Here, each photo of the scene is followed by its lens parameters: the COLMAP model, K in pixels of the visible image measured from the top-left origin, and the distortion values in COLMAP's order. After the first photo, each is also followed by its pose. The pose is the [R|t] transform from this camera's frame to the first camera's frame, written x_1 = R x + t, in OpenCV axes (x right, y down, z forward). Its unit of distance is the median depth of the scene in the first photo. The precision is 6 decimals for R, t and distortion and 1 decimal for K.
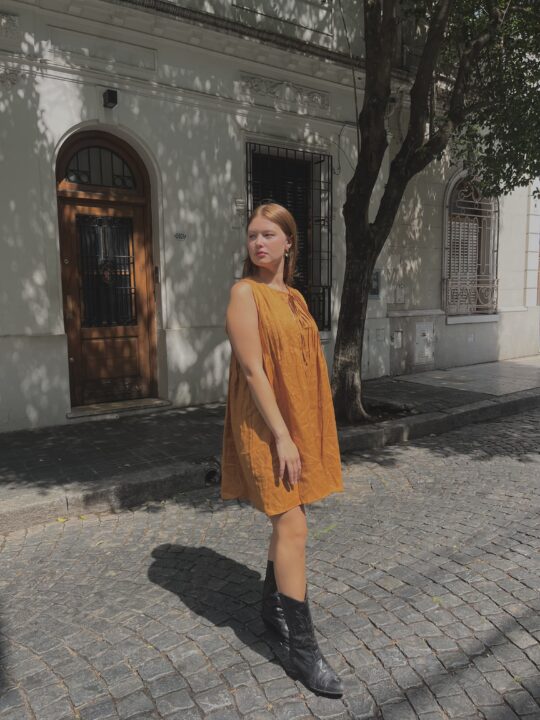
lens RADIAL K [[551.5, 0, 269.9], [0, 551.5, 368.0], [0, 0, 1]] dist [0.045843, -0.079228]
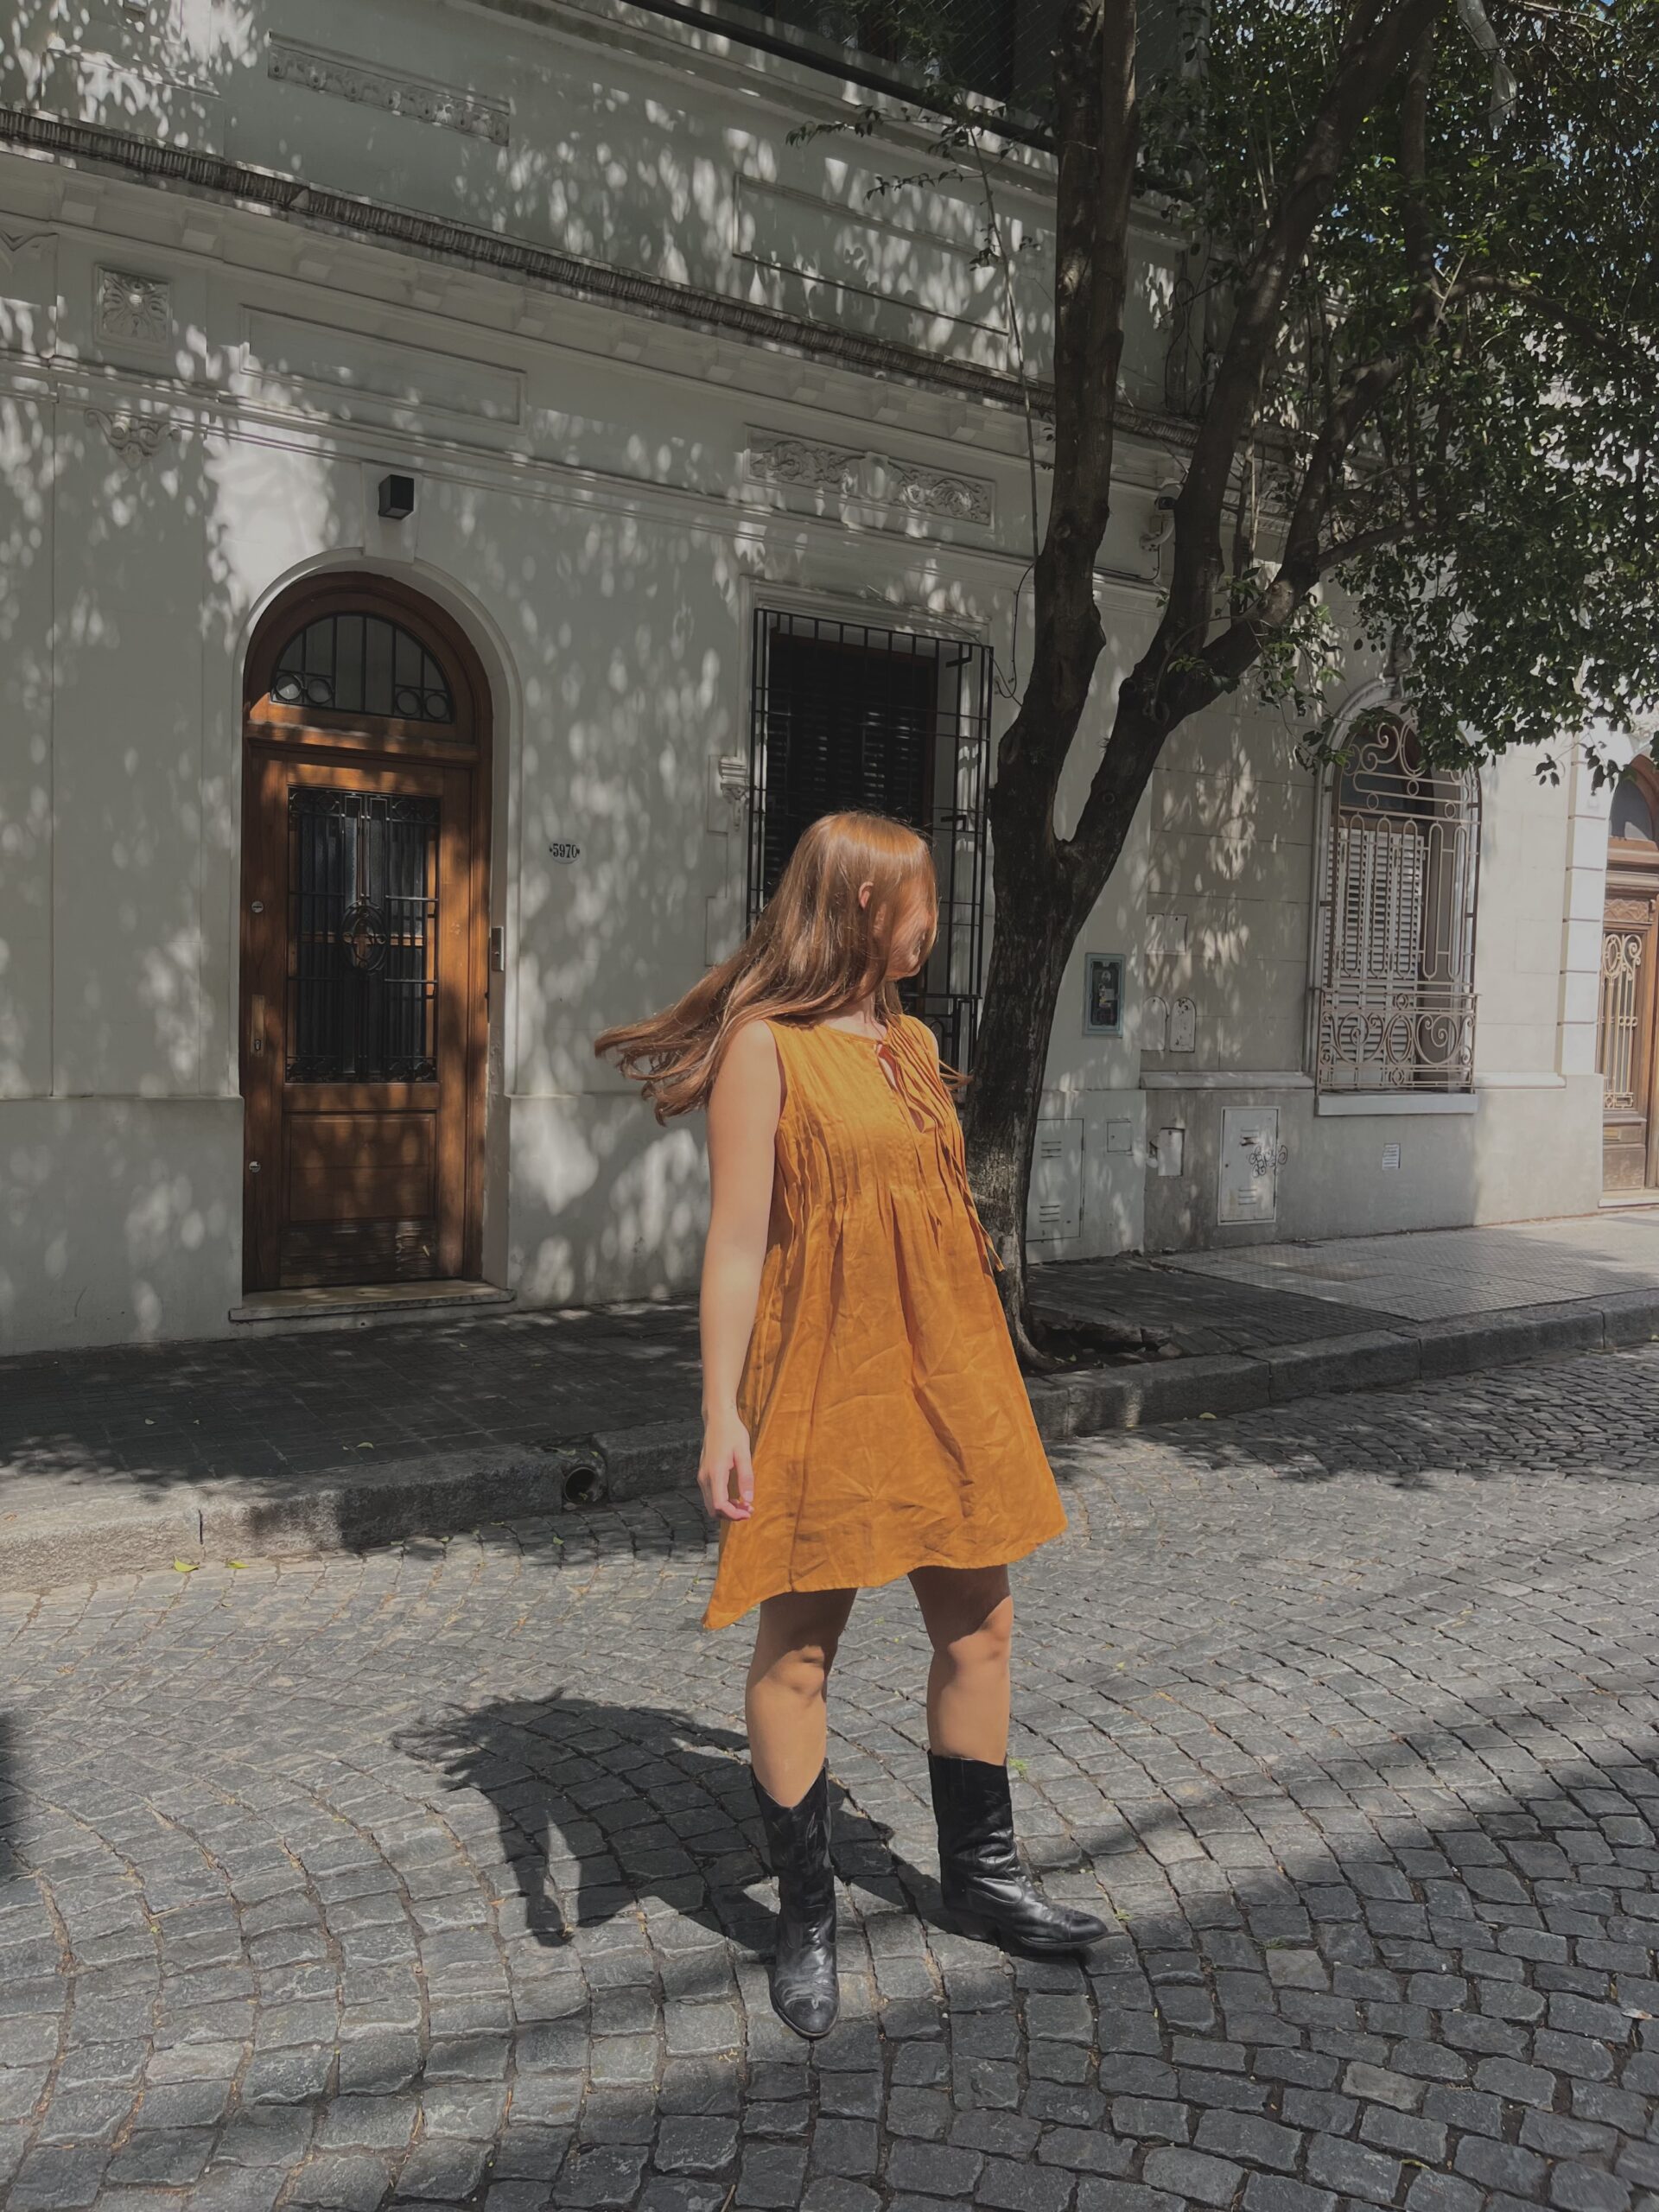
lens RADIAL K [[1681.1, 0, 829.5], [0, 1681.1, 1106.0], [0, 0, 1]] dist [0.010084, -0.005489]
pose [[0.998418, 0.044839, -0.033935, 0.067234], [-0.047005, 0.996714, -0.065966, 0.001791], [0.030866, 0.067456, 0.997245, -0.126429]]
